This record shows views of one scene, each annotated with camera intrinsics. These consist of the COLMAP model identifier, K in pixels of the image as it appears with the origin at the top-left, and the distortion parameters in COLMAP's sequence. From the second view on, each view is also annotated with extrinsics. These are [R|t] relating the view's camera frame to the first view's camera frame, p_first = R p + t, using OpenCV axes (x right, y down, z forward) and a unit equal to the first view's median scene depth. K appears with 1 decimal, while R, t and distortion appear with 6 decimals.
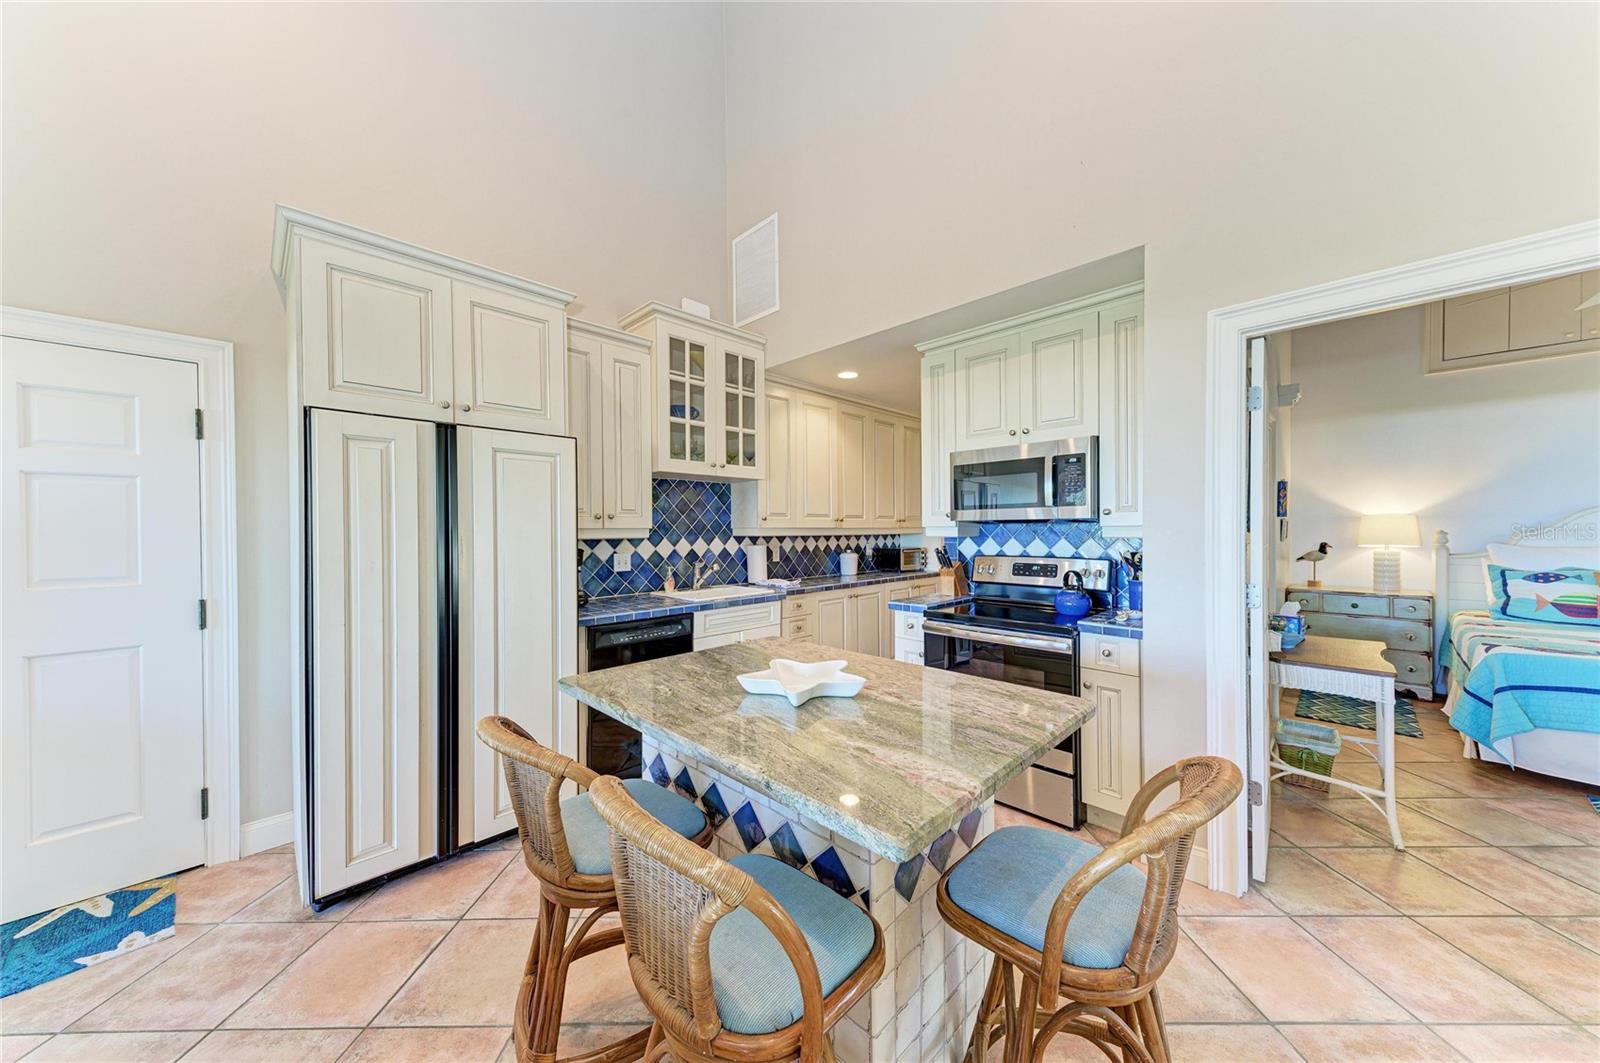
lens RADIAL K [[541.2, 0, 802.1], [0, 541.2, 534.2], [0, 0, 1]] dist [0.017853, -0.003702]
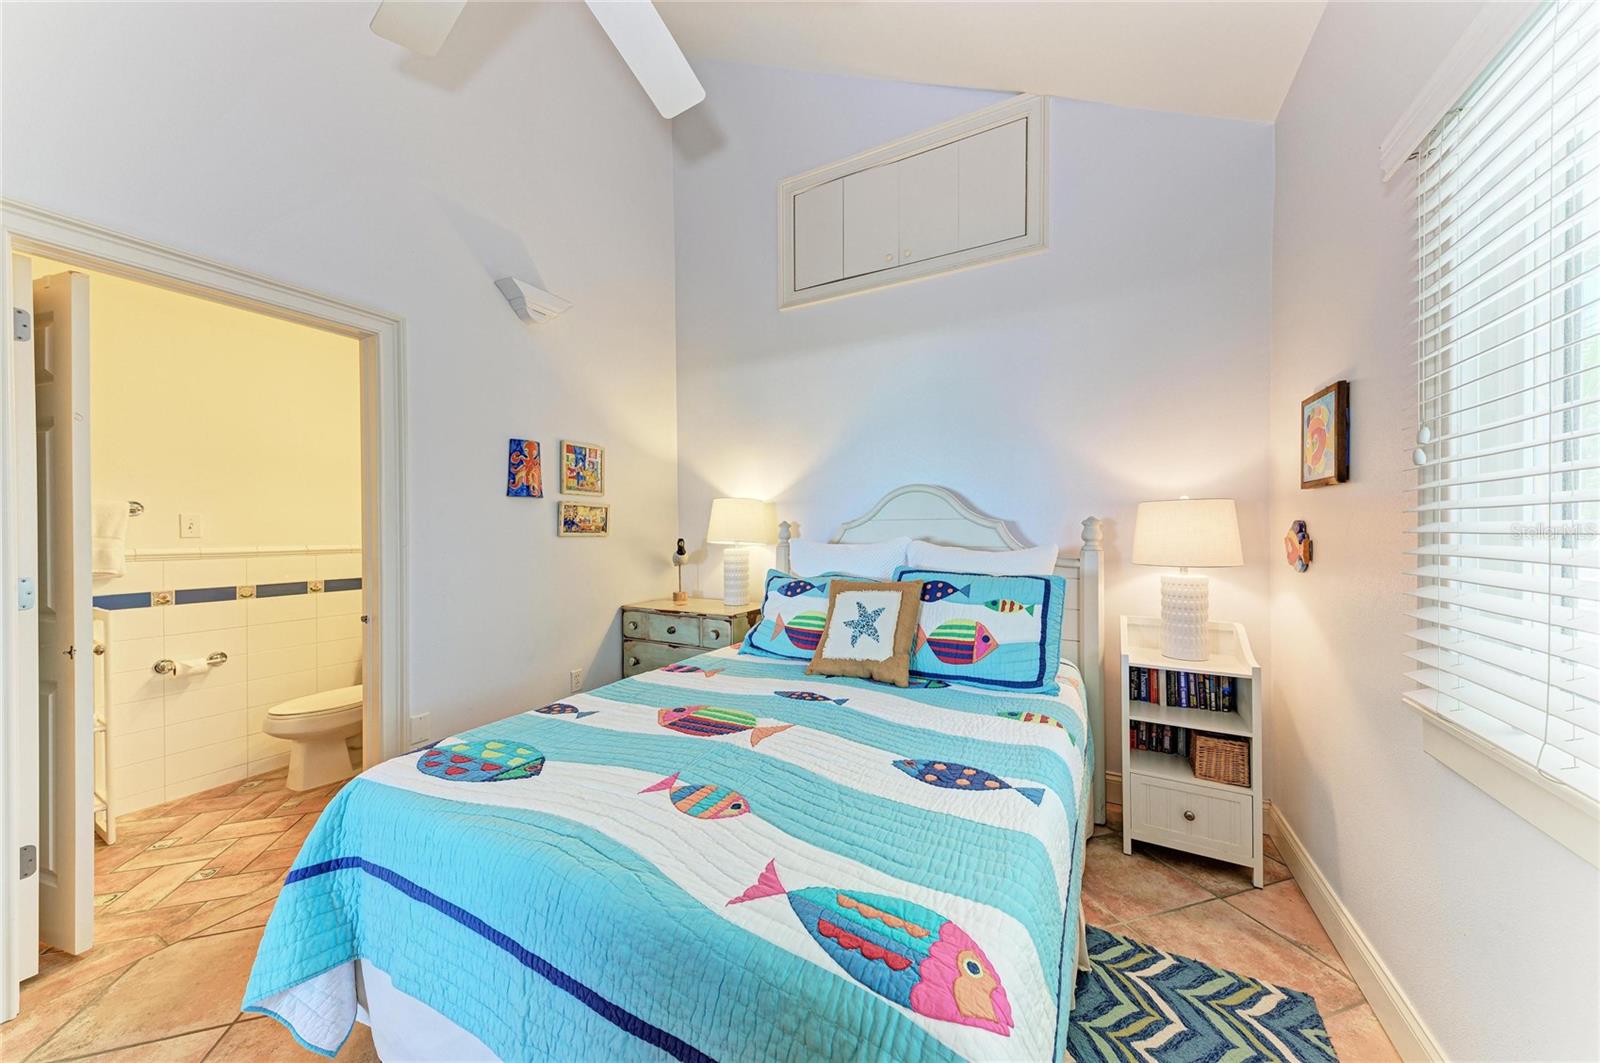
lens RADIAL K [[541.2, 0, 798.6], [0, 541.2, 535.8], [0, 0, 1]] dist [0.017853, -0.003702]
pose [[0.956071, -0.001292, 0.293131, 1.269546], [0.001145, 0.999999, 0.000676, 0.015594], [-0.293132, -0.000311, 0.956072, 0.404827]]
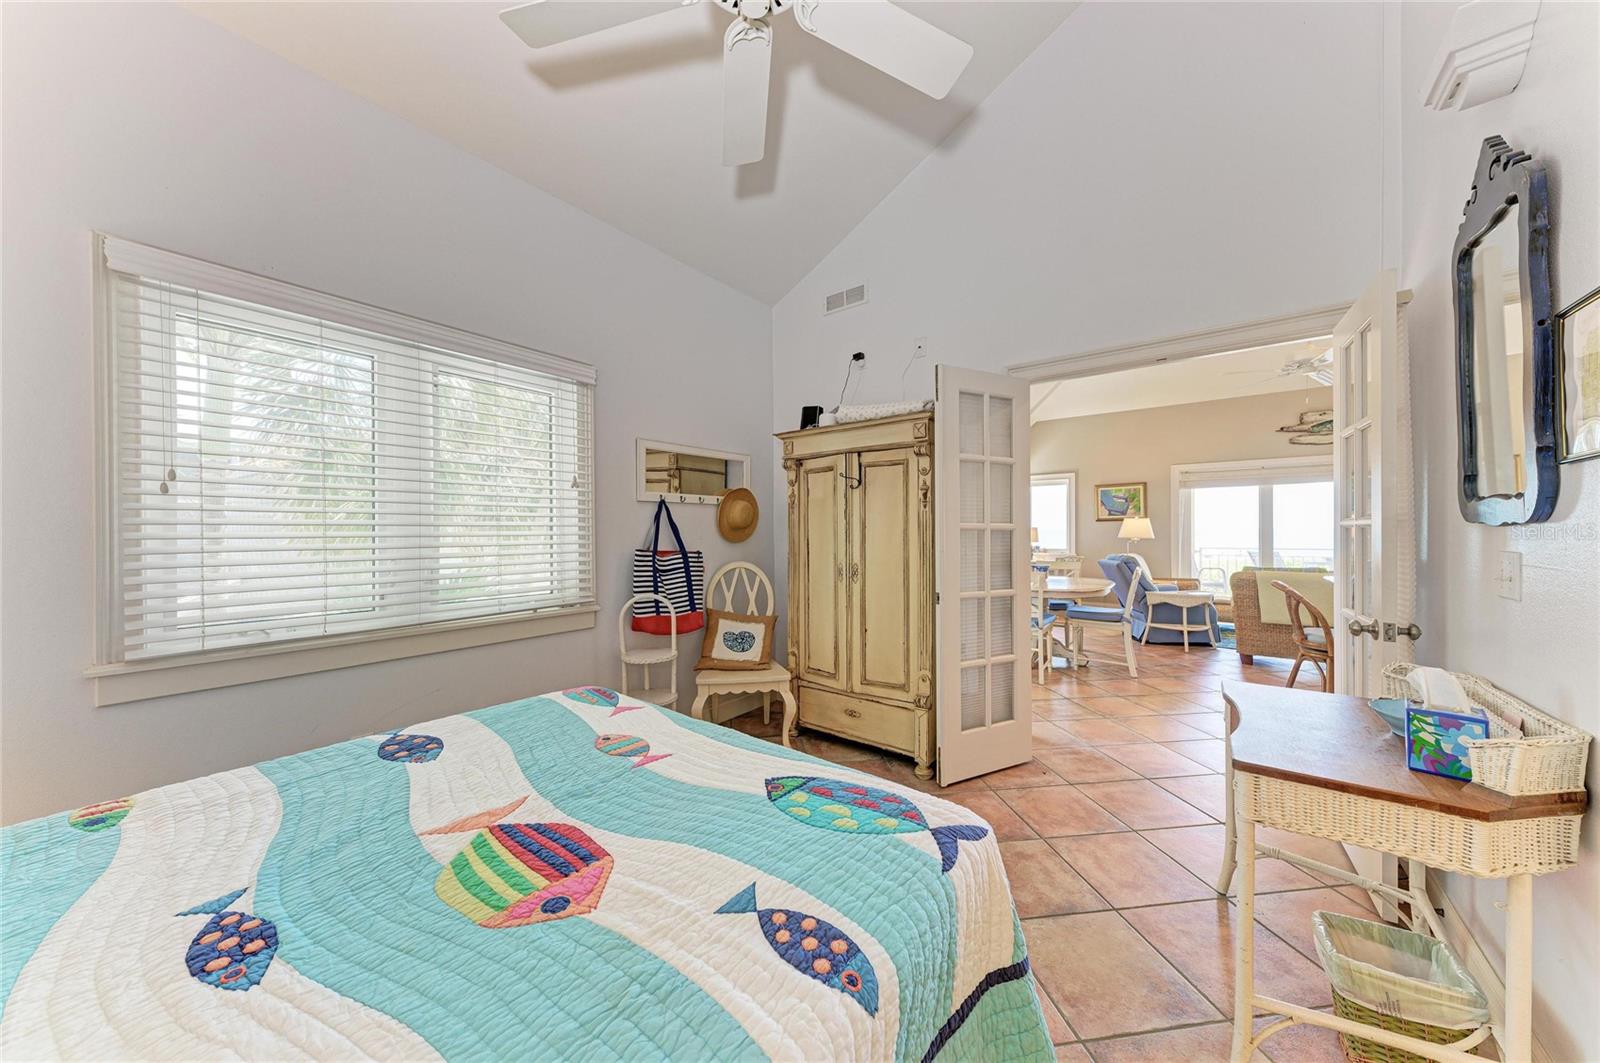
lens RADIAL K [[541.2, 0, 795.6], [0, 541.2, 534.6], [0, 0, 1]] dist [0.017853, -0.003702]
pose [[-0.990866, 0.015583, -0.133948, 1.235025], [0.013819, 0.999805, 0.014089, 0.010980], [0.134142, 0.012109, -0.990888, 1.167063]]
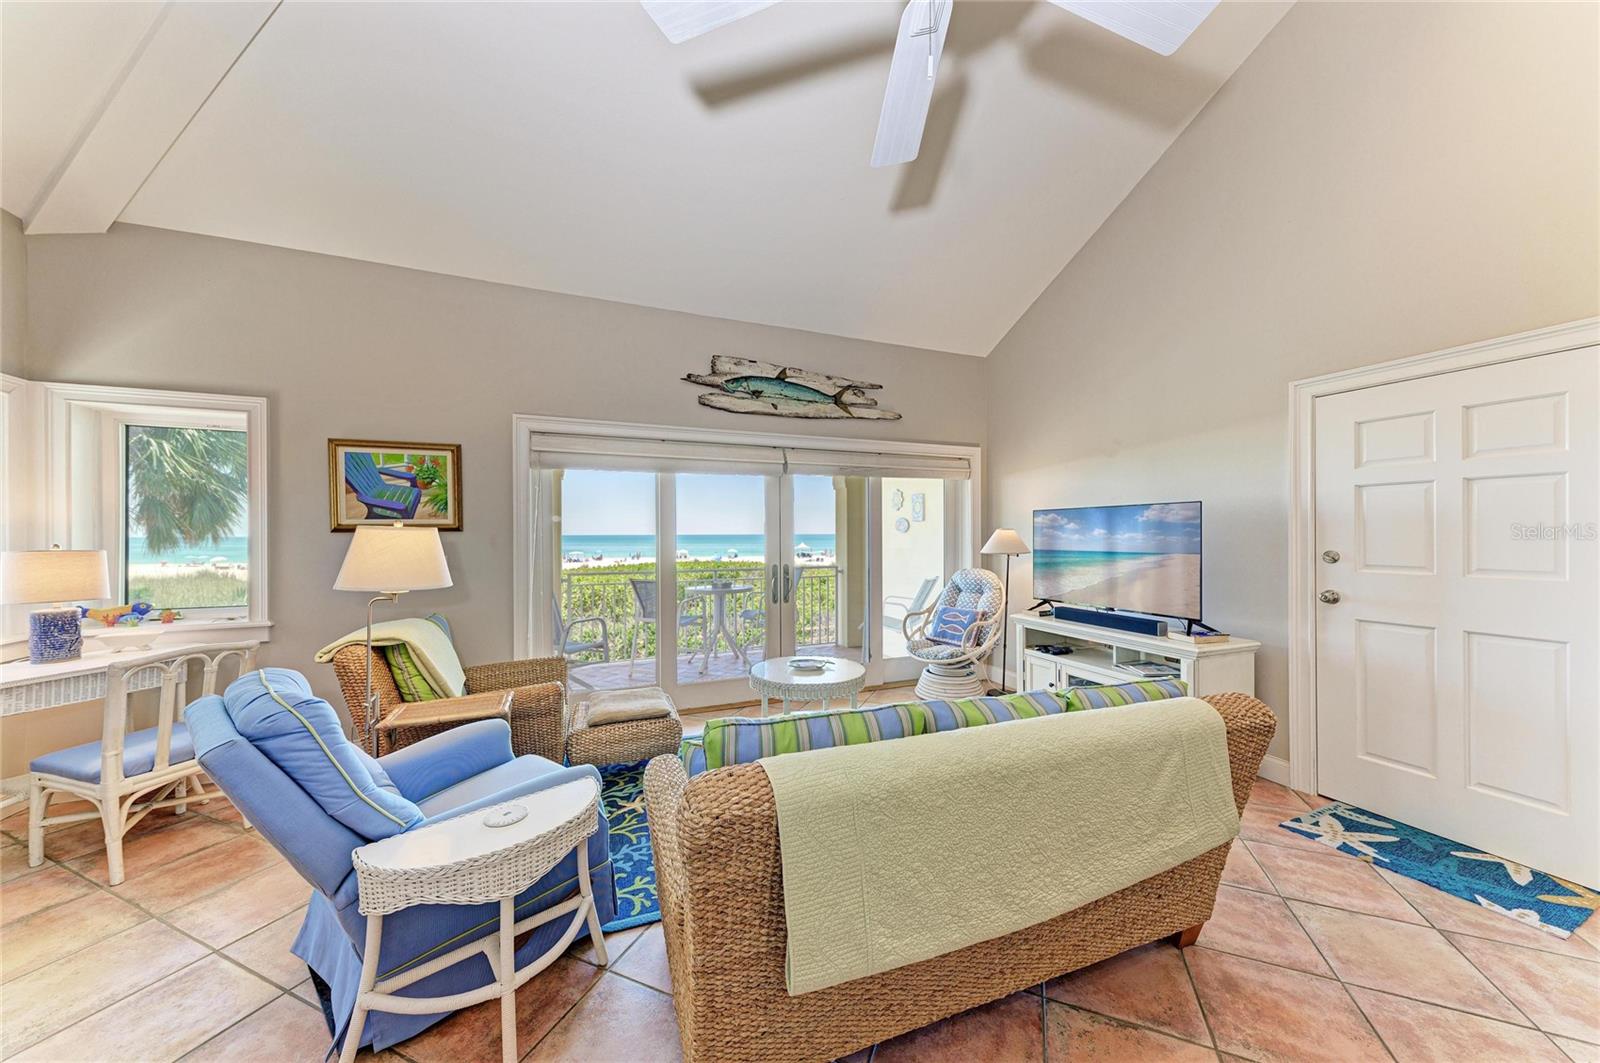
lens RADIAL K [[541.2, 0, 802.0], [0, 541.2, 532.3], [0, 0, 1]] dist [0.017853, -0.003702]
pose [[-0.386680, 0.005461, -0.922198, 0.155810], [-0.000160, 0.999982, 0.005989, -0.000866], [0.922214, 0.002463, -0.386672, 0.069687]]
